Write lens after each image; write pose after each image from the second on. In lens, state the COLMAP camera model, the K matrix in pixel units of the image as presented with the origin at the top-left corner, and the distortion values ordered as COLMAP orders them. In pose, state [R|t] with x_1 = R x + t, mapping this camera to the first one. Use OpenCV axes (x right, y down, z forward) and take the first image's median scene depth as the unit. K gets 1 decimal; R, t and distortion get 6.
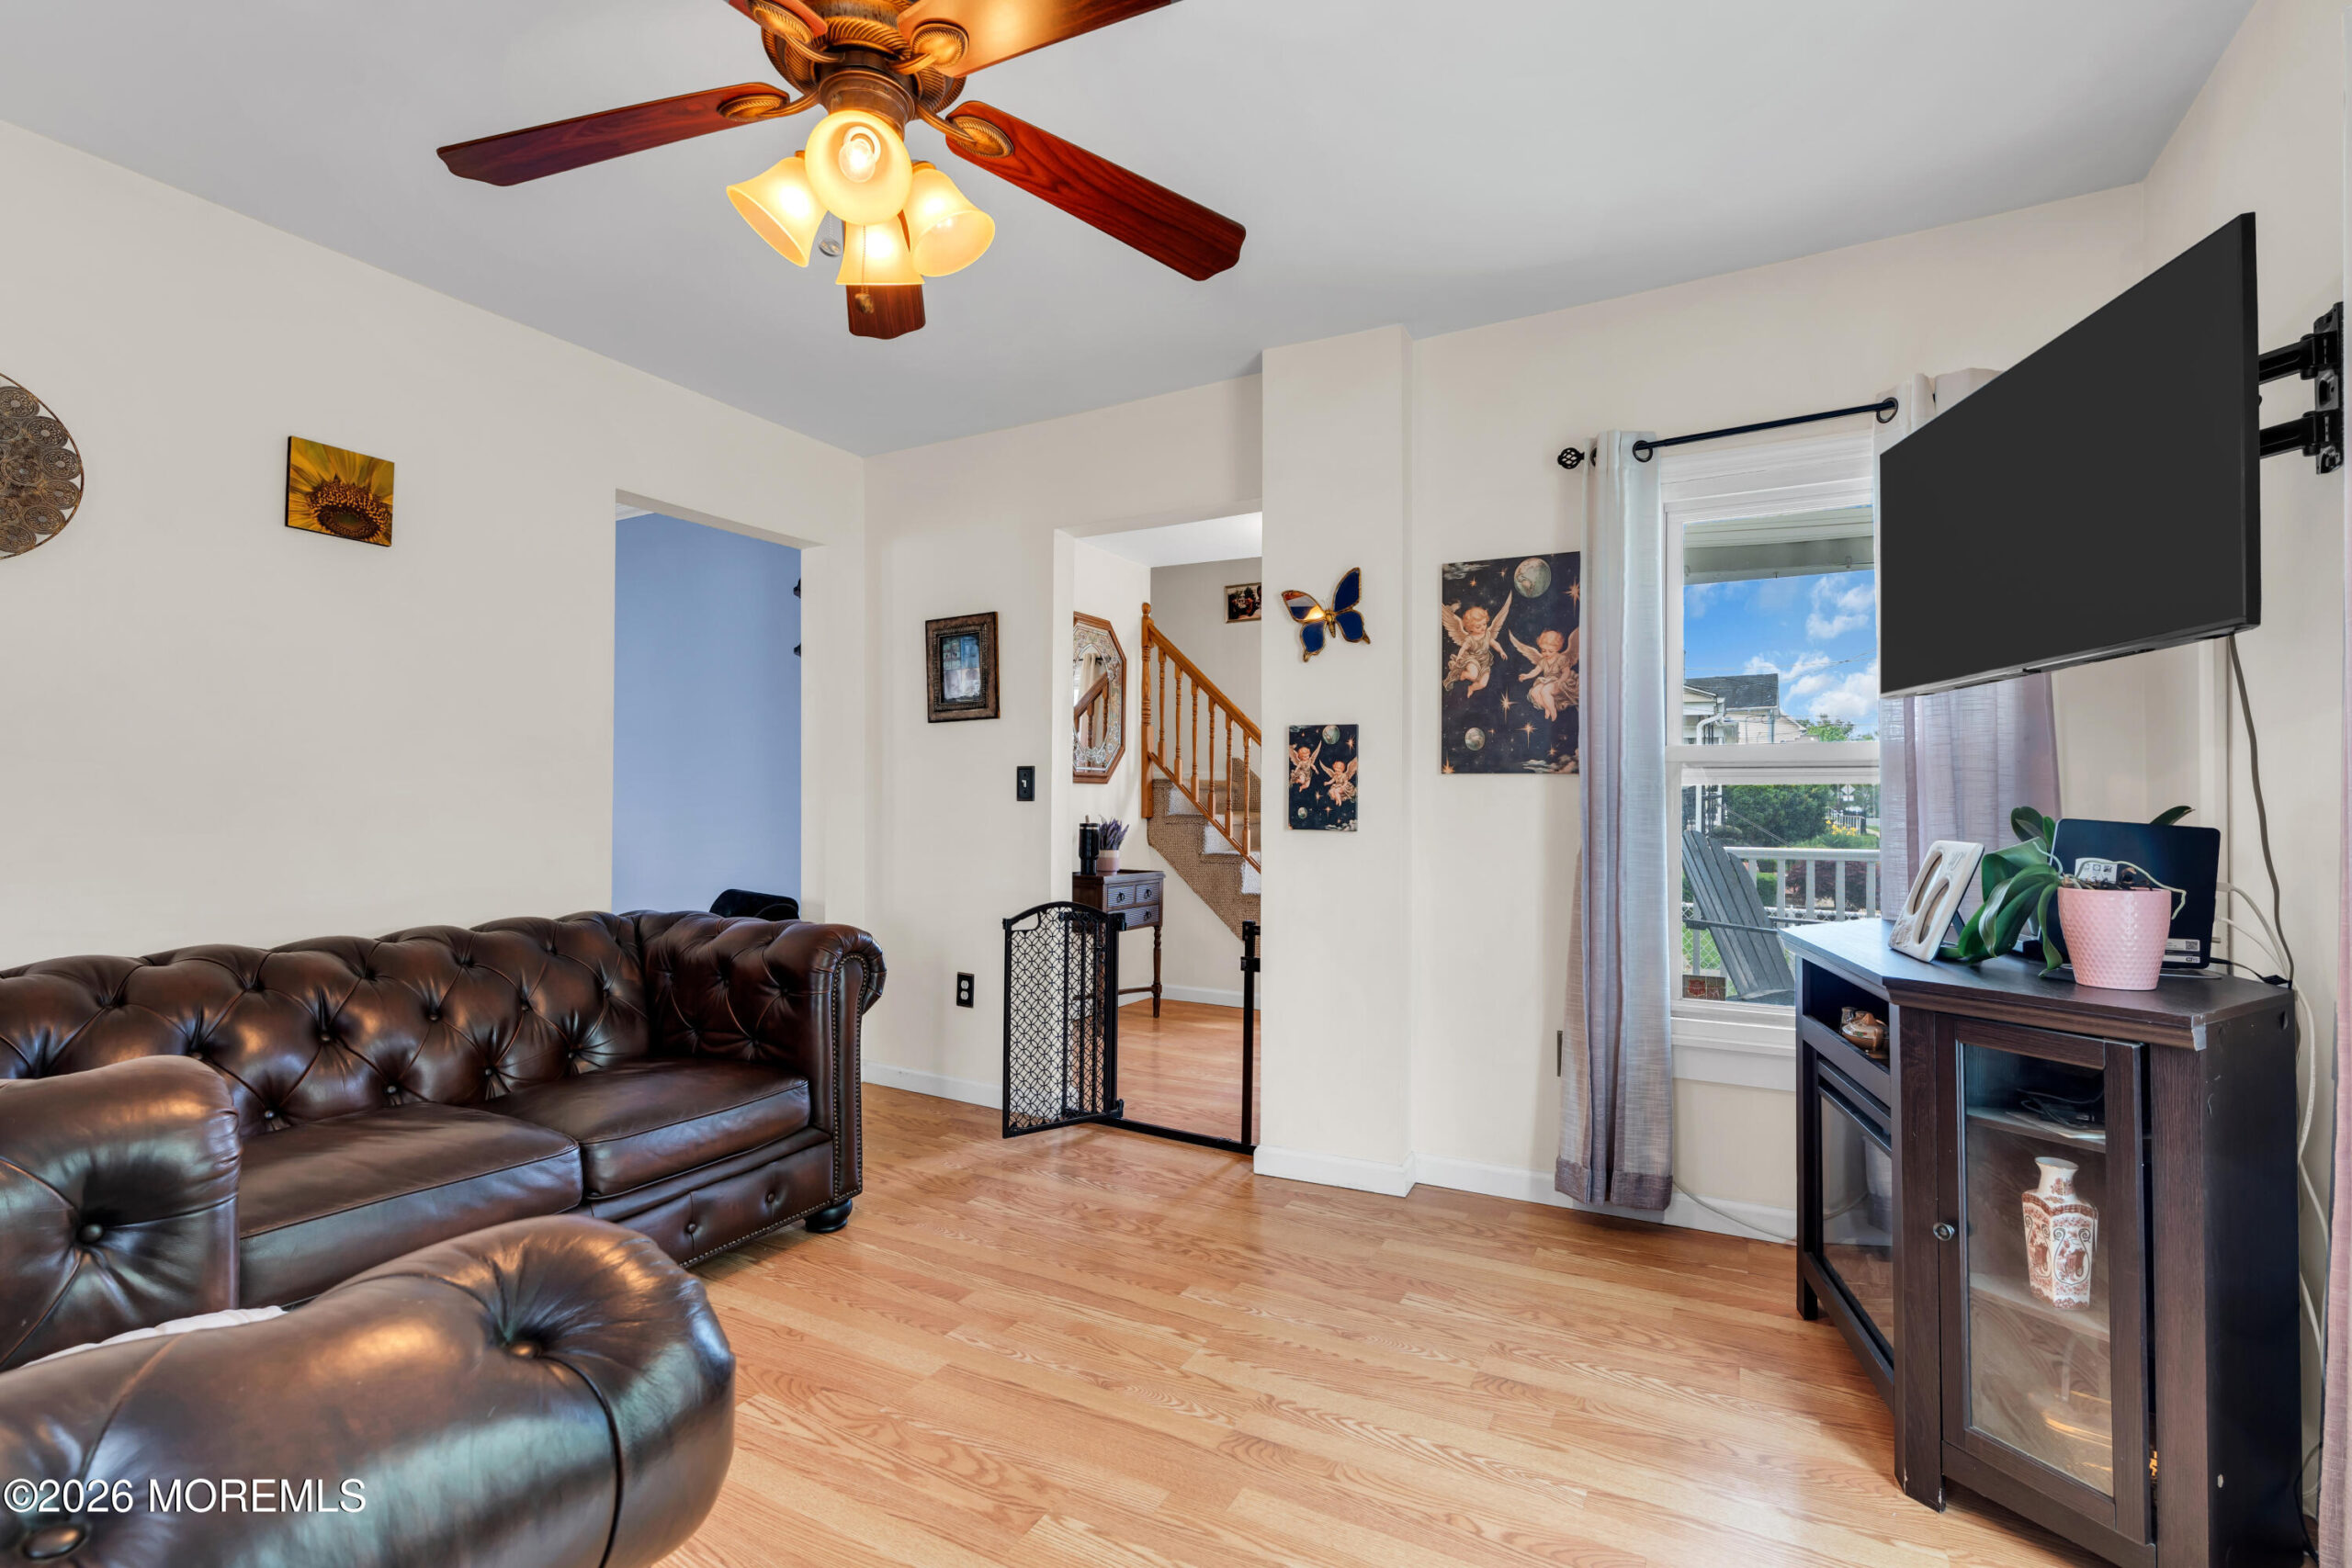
lens RADIAL K [[1051.6, 0, 1169.7], [0, 1051.6, 799.1], [0, 0, 1]] dist [-0.011570, 0.003535]
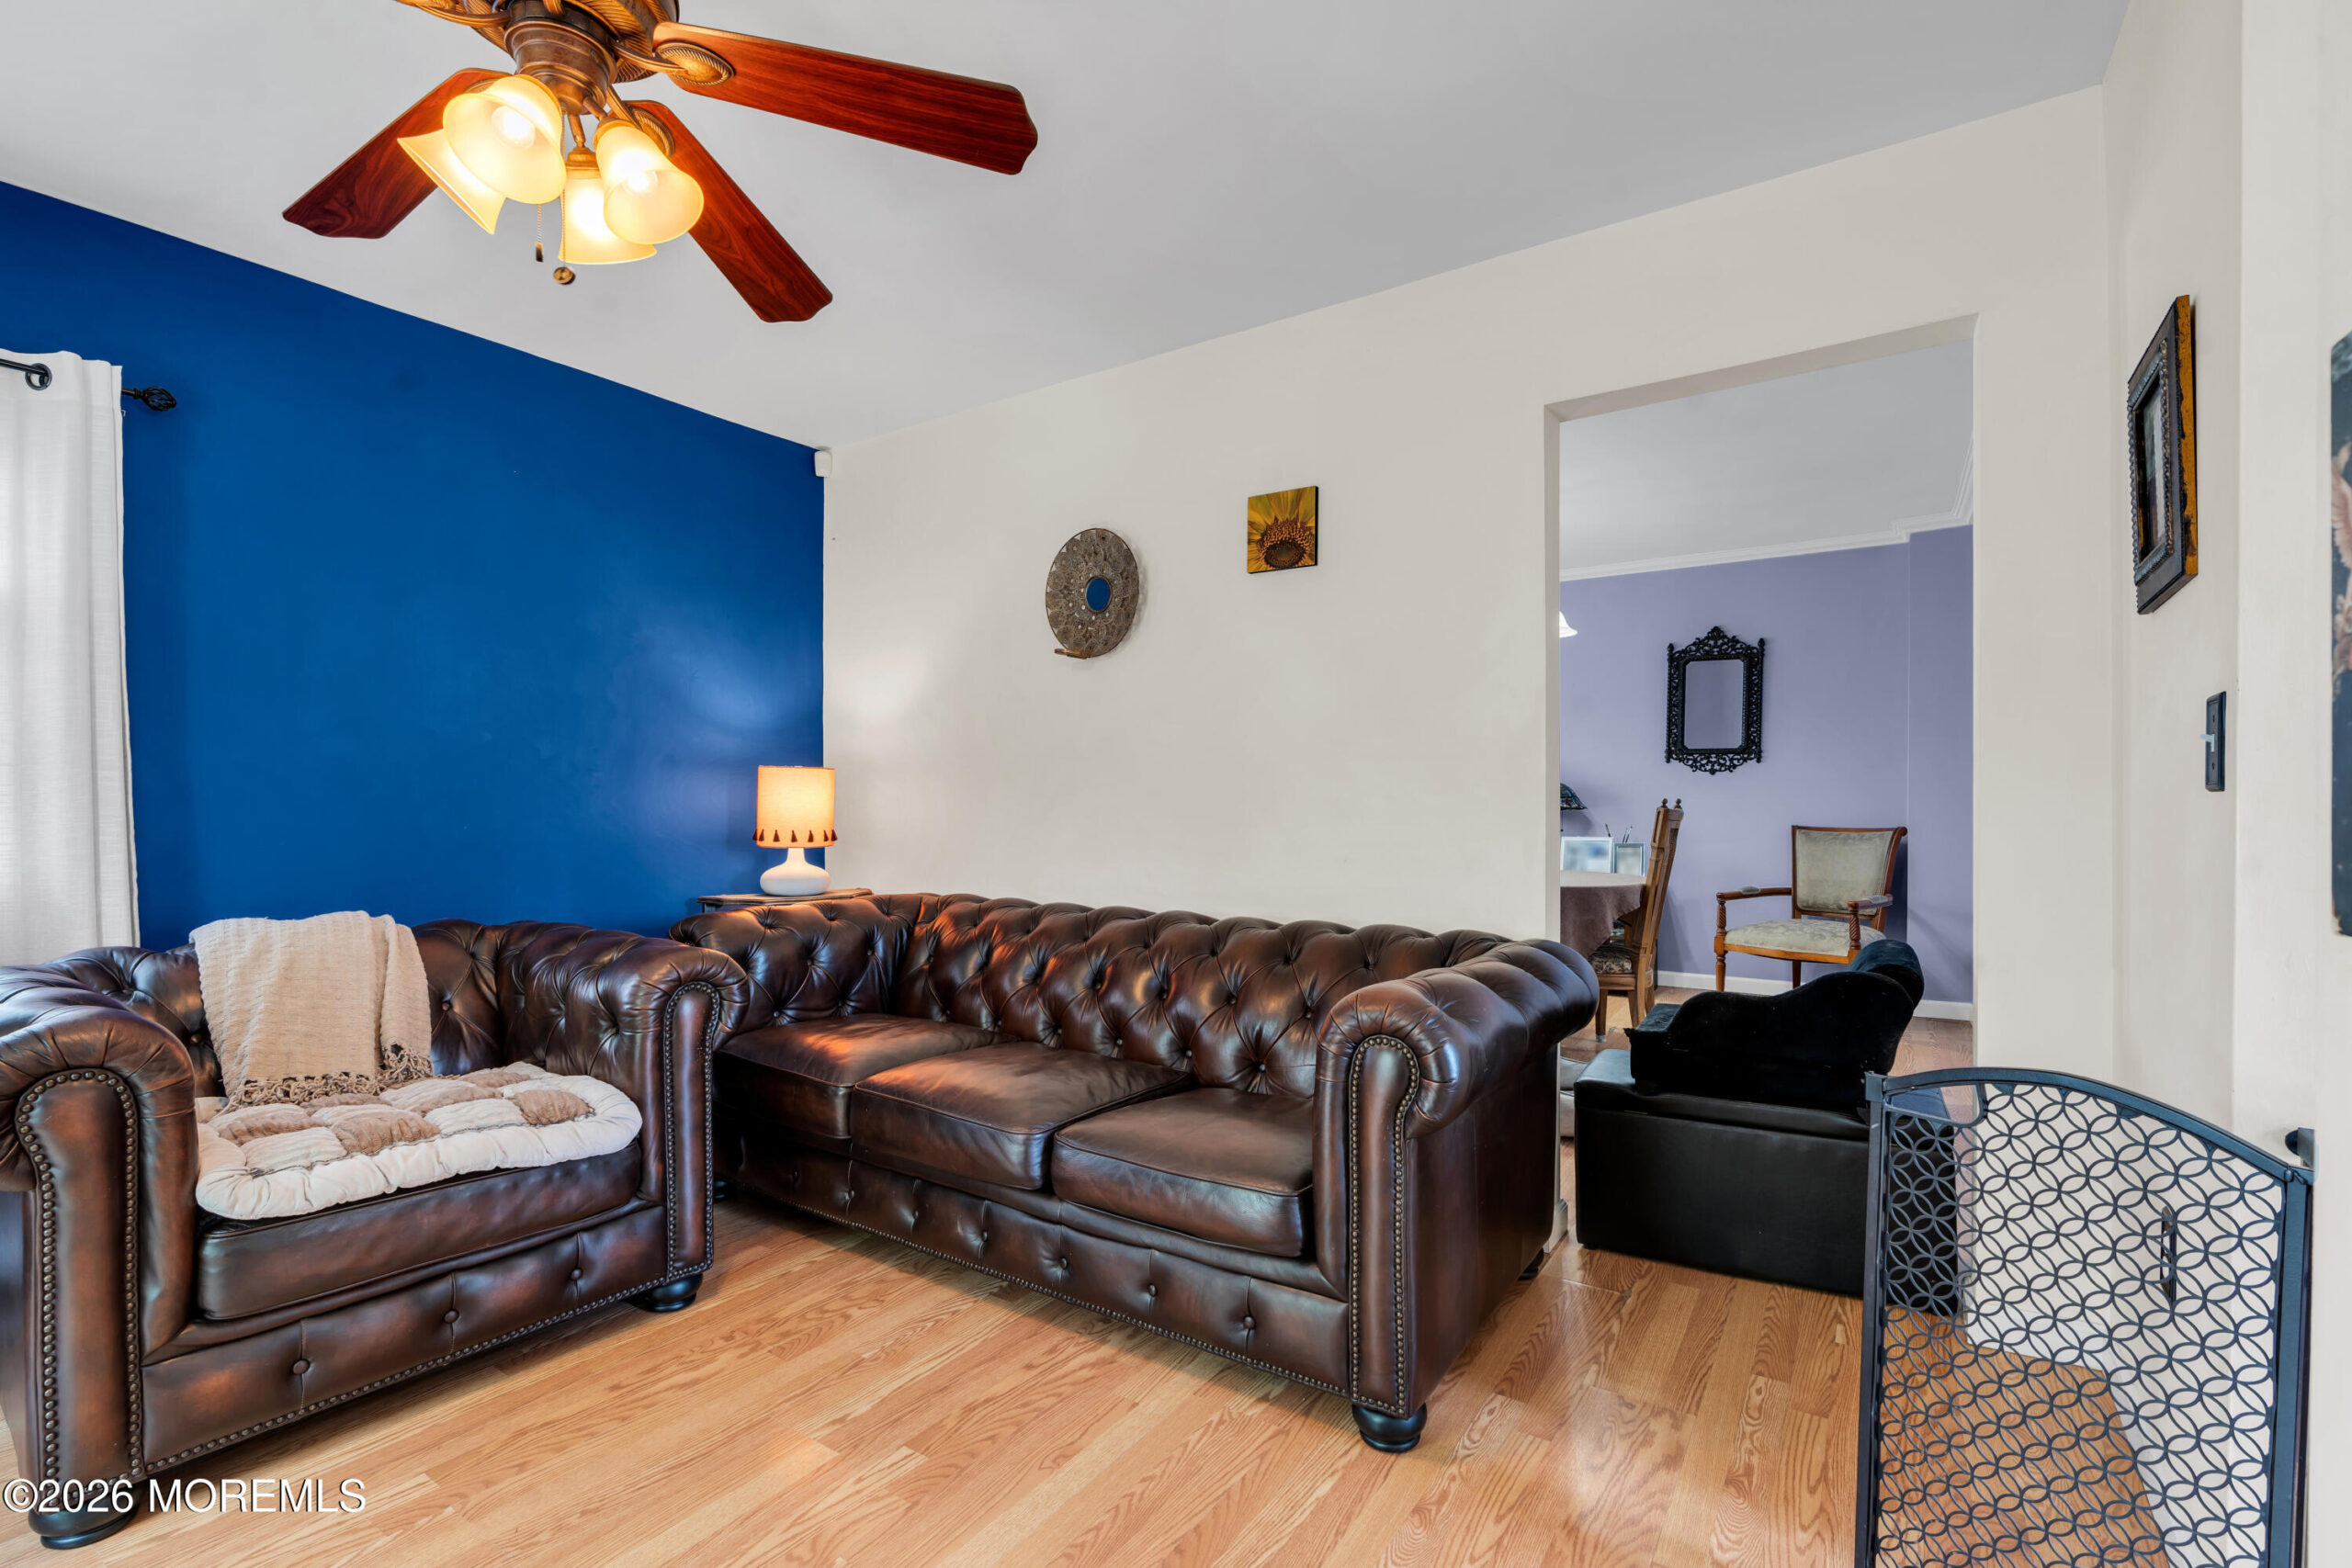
lens RADIAL K [[1051.6, 0, 1169.7], [0, 1051.6, 799.1], [0, 0, 1]] dist [-0.011570, 0.003535]
pose [[-0.097312, 0.001597, -0.995253, 0.367533], [-0.000282, 0.999999, 0.001632, 0.000533], [0.995254, 0.000439, -0.097311, 0.982367]]
